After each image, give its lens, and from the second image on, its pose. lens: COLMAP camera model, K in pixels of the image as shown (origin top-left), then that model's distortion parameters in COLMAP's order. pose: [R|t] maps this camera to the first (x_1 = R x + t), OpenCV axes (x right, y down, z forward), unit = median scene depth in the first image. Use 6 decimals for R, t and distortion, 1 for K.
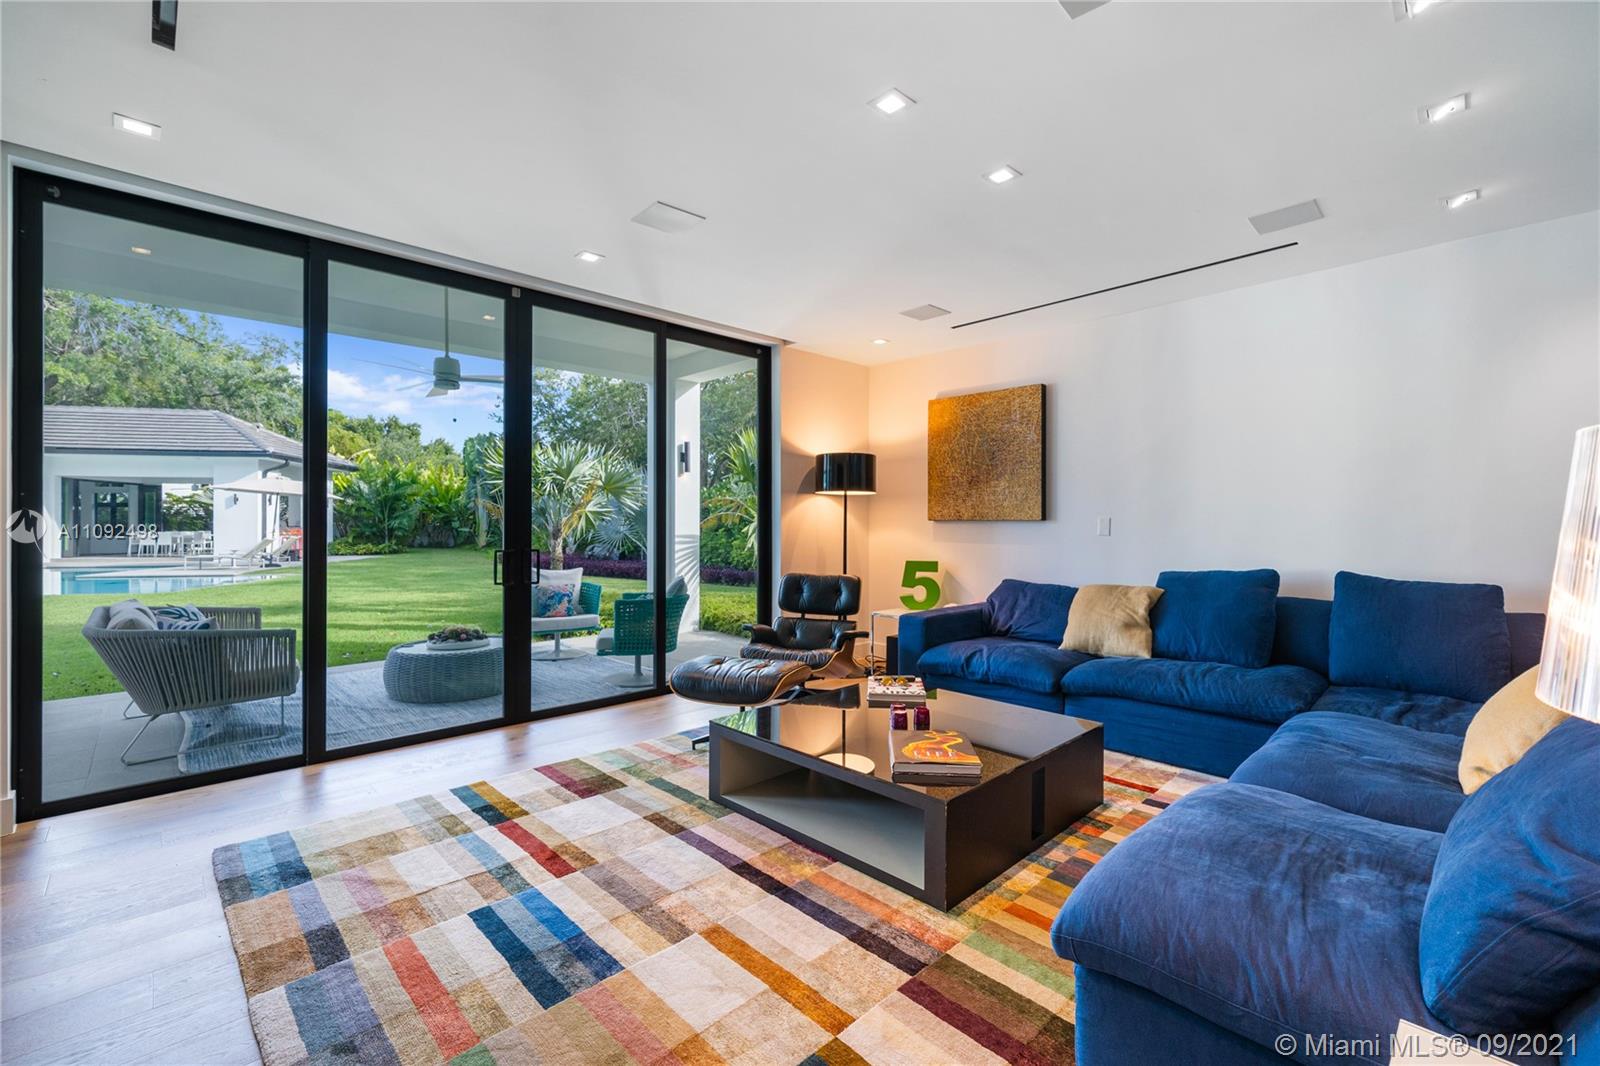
lens RADIAL K [[667.1, 0, 800.0], [0, 667.1, 533.0], [0, 0, 1]] dist [-0.000525, -0.000020]
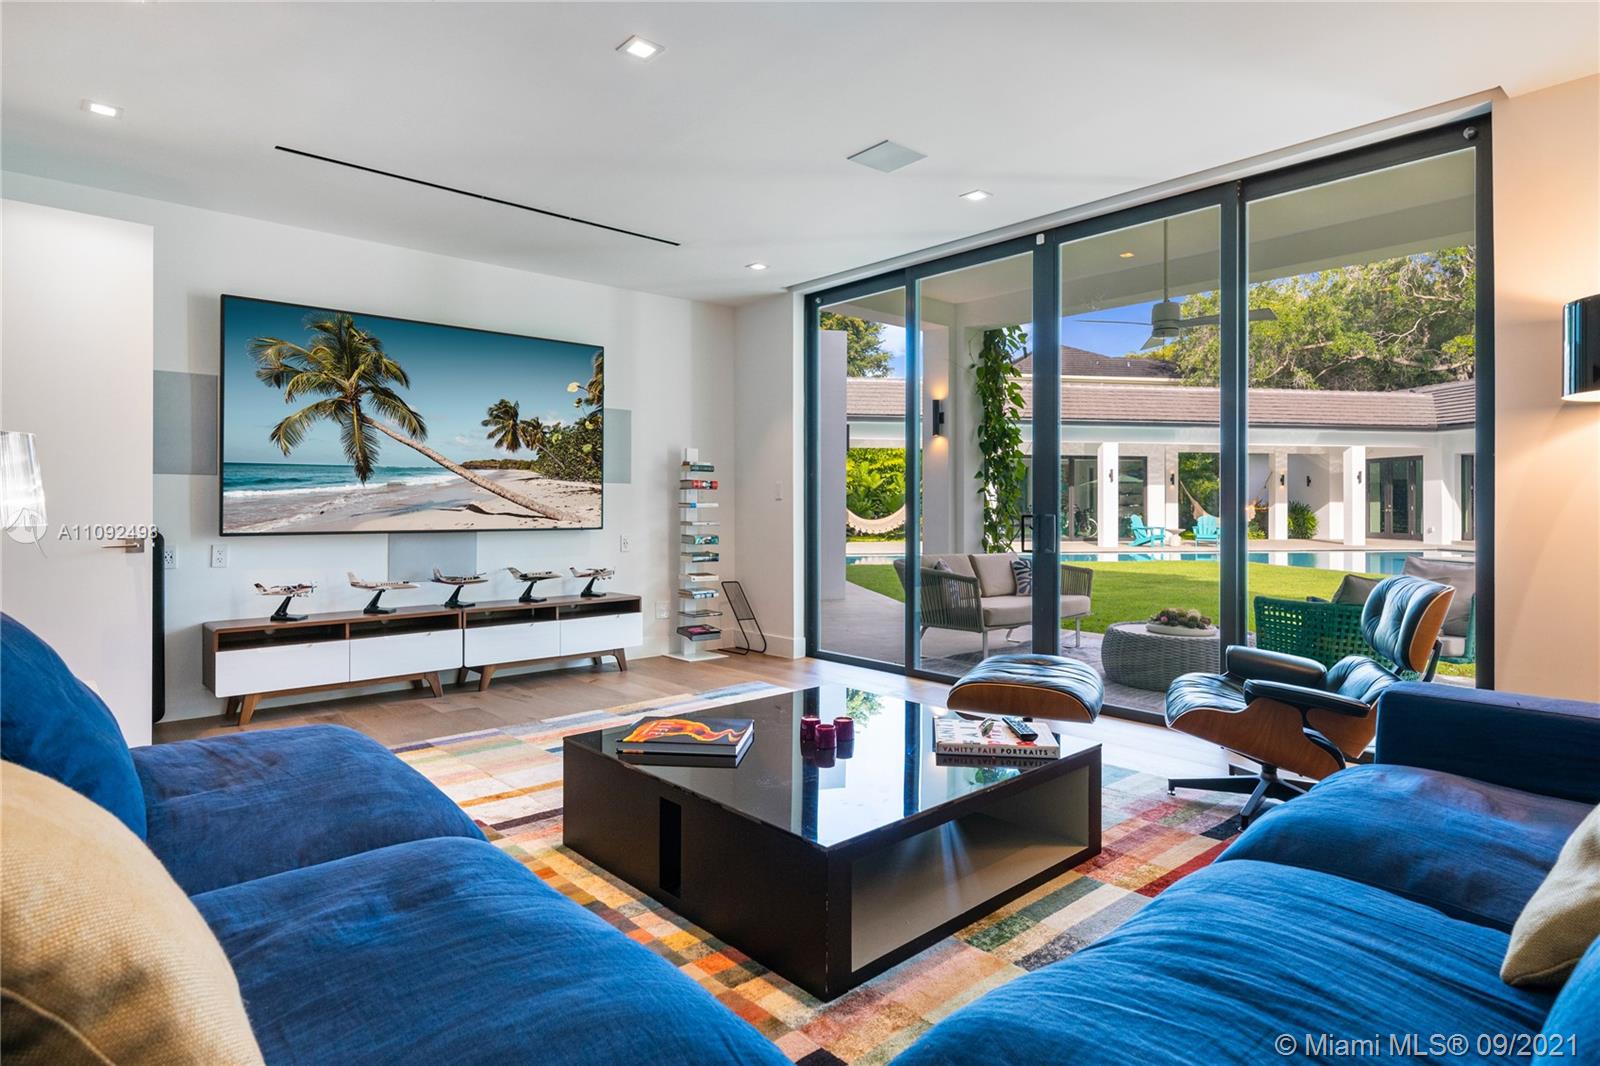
lens RADIAL K [[882.9, 0, 797.0], [0, 882.9, 502.4], [0, 0, 1]] dist [0.000065, -0.000210]
pose [[-0.022332, -0.002048, -0.999749, 0.732000], [-0.005057, 0.999985, -0.001935, 0.007882], [0.999738, 0.005013, -0.022342, 0.631250]]
